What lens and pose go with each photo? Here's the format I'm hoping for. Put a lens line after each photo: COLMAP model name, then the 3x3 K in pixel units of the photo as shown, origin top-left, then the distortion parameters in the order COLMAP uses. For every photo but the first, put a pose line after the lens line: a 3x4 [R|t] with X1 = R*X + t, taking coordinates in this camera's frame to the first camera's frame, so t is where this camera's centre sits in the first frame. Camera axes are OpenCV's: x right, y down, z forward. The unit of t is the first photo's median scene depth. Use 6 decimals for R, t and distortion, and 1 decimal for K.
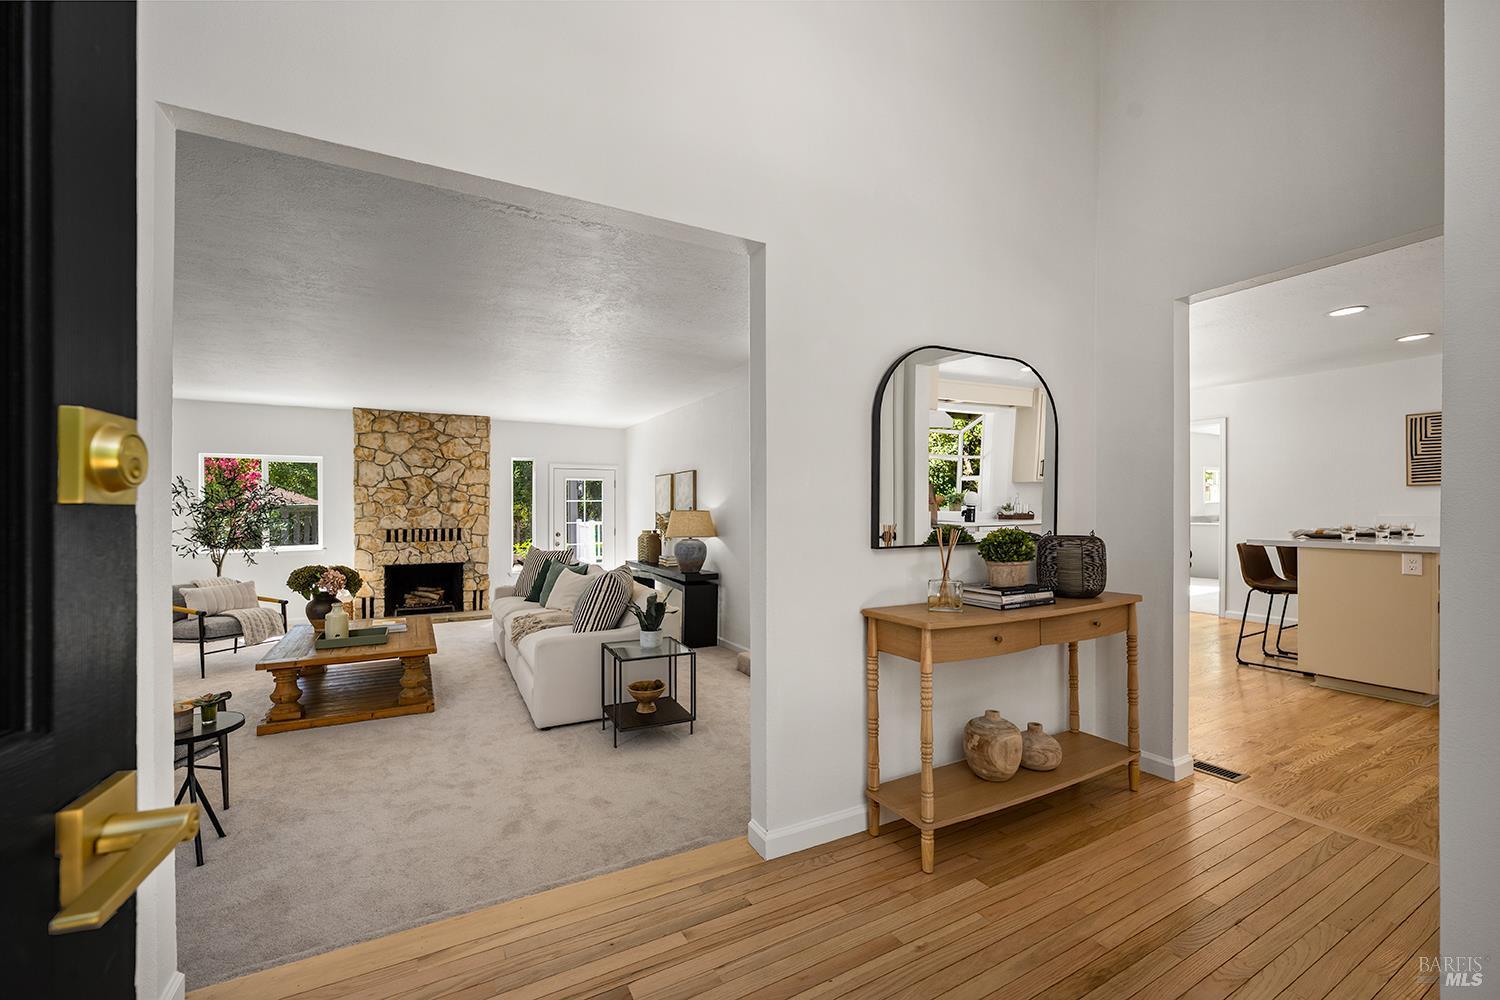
lens RADIAL K [[610.4, 0, 754.3], [0, 610.4, 508.6], [0, 0, 1]] dist [-0.002567, -0.000152]
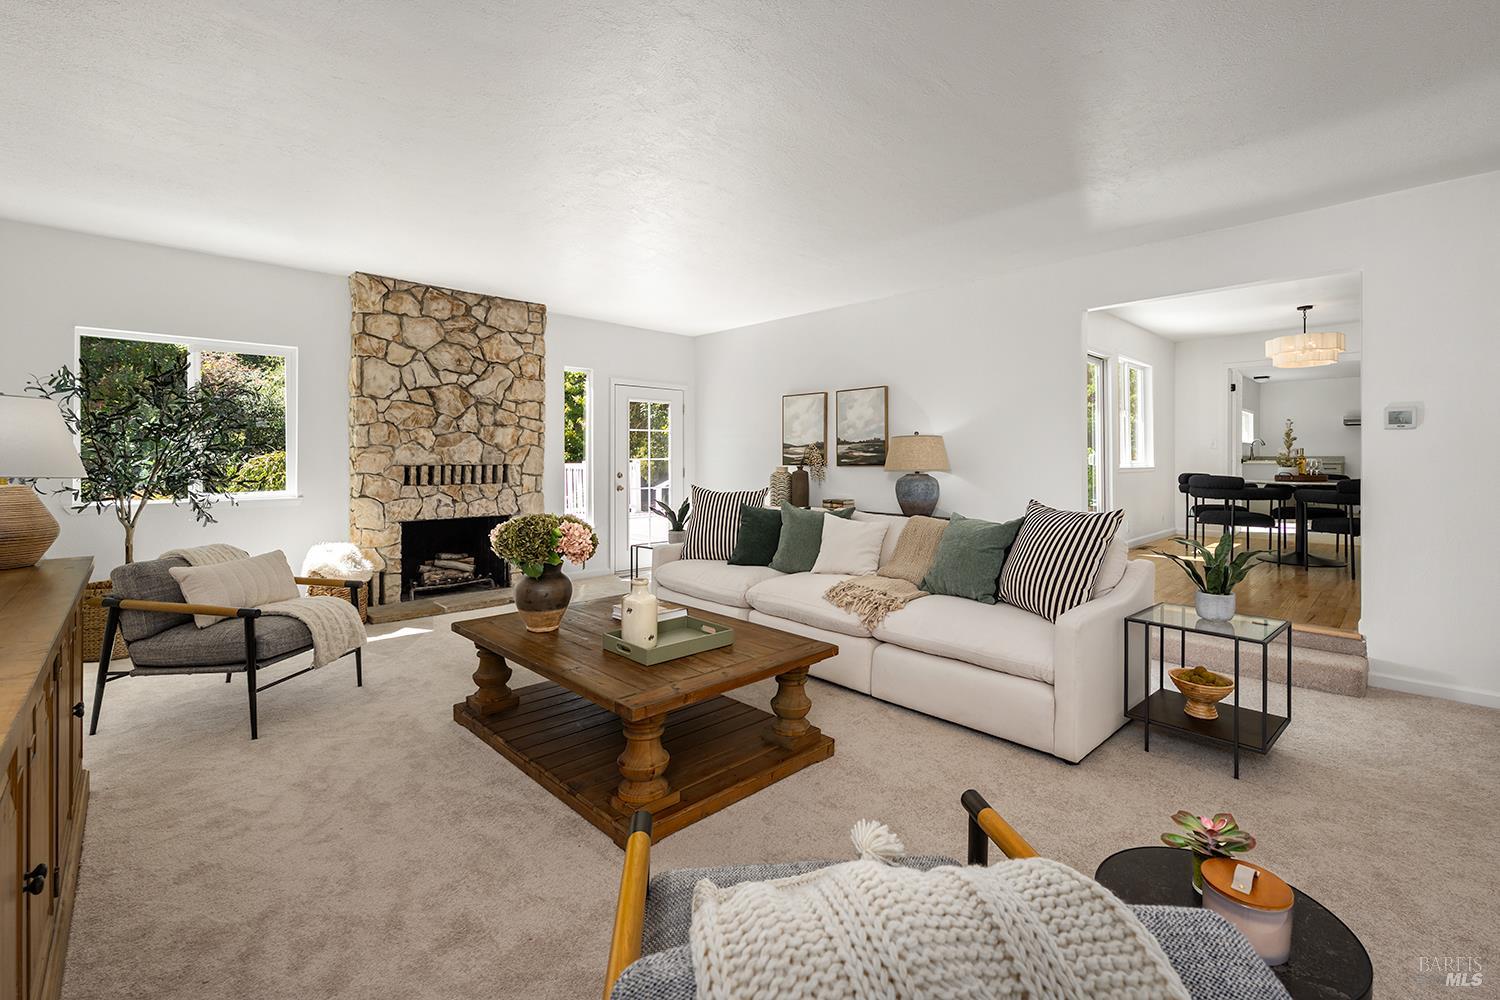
lens RADIAL K [[659.2, 0, 793.2], [0, 659.2, 454.3], [0, 0, 1]] dist [-0.001191, -0.000065]
pose [[0.955354, 0.002562, 0.295451, -0.414270], [-0.001183, 0.999988, -0.004845, 0.024963], [-0.295460, 0.004280, 0.955346, 0.212128]]
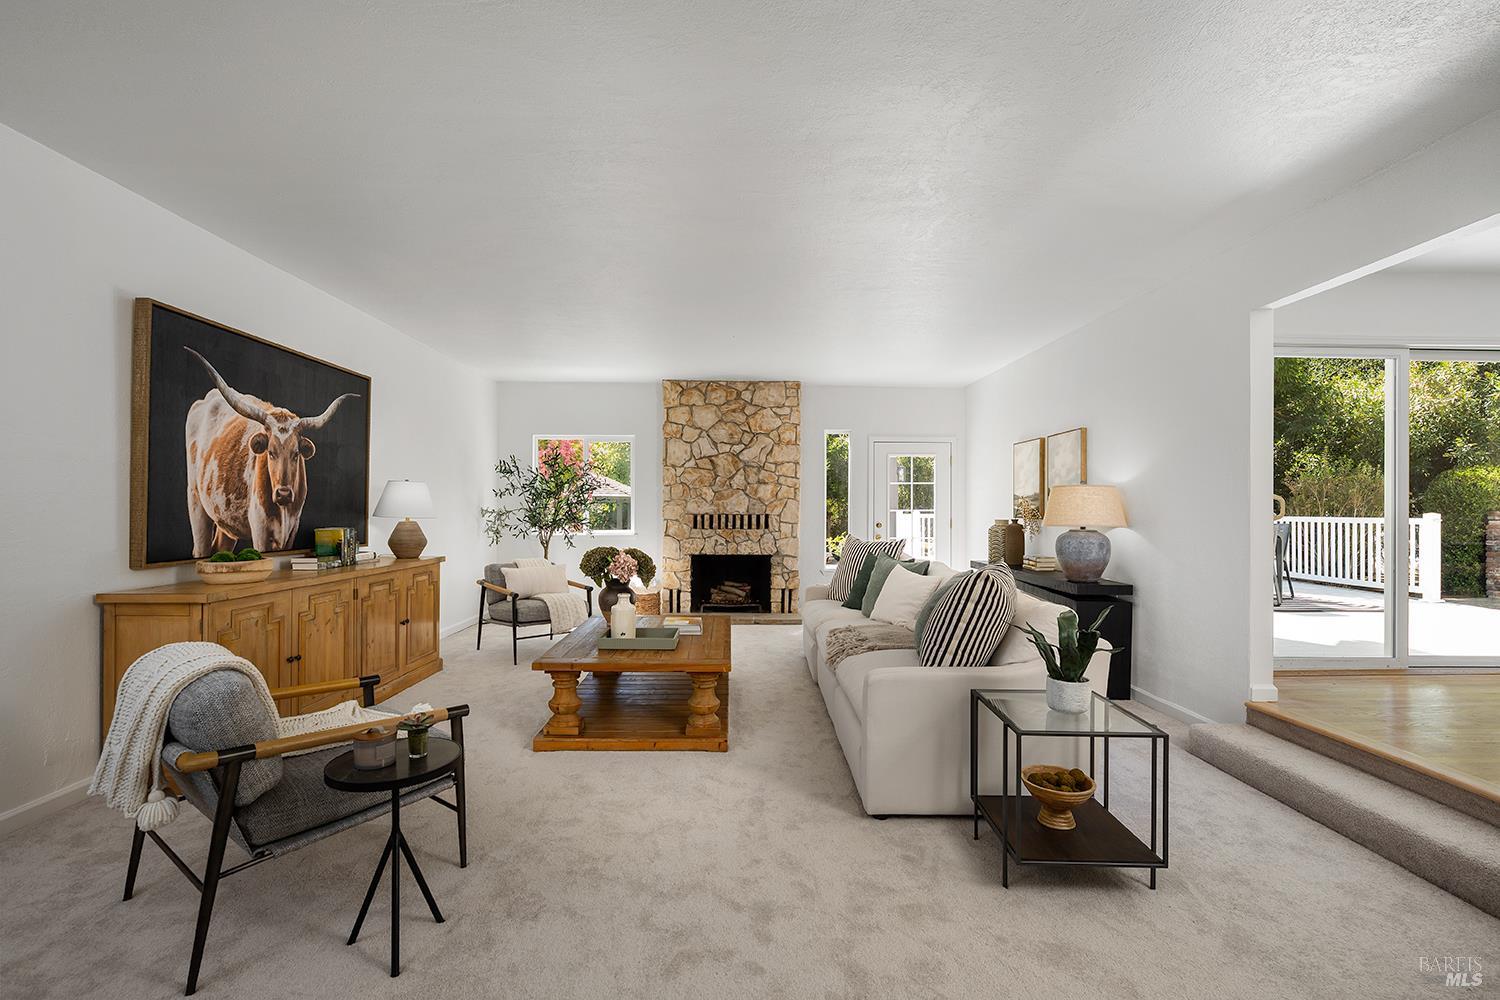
lens RADIAL K [[677.0, 0, 750.0], [0, 677.0, 497.9], [0, 0, 1]] dist [-0.009595, -0.000812]
pose [[0.885013, -0.001448, -0.465563, -0.069583], [-0.005192, 0.999902, -0.012980, 0.022748], [0.465536, 0.013905, 0.884919, 0.163292]]
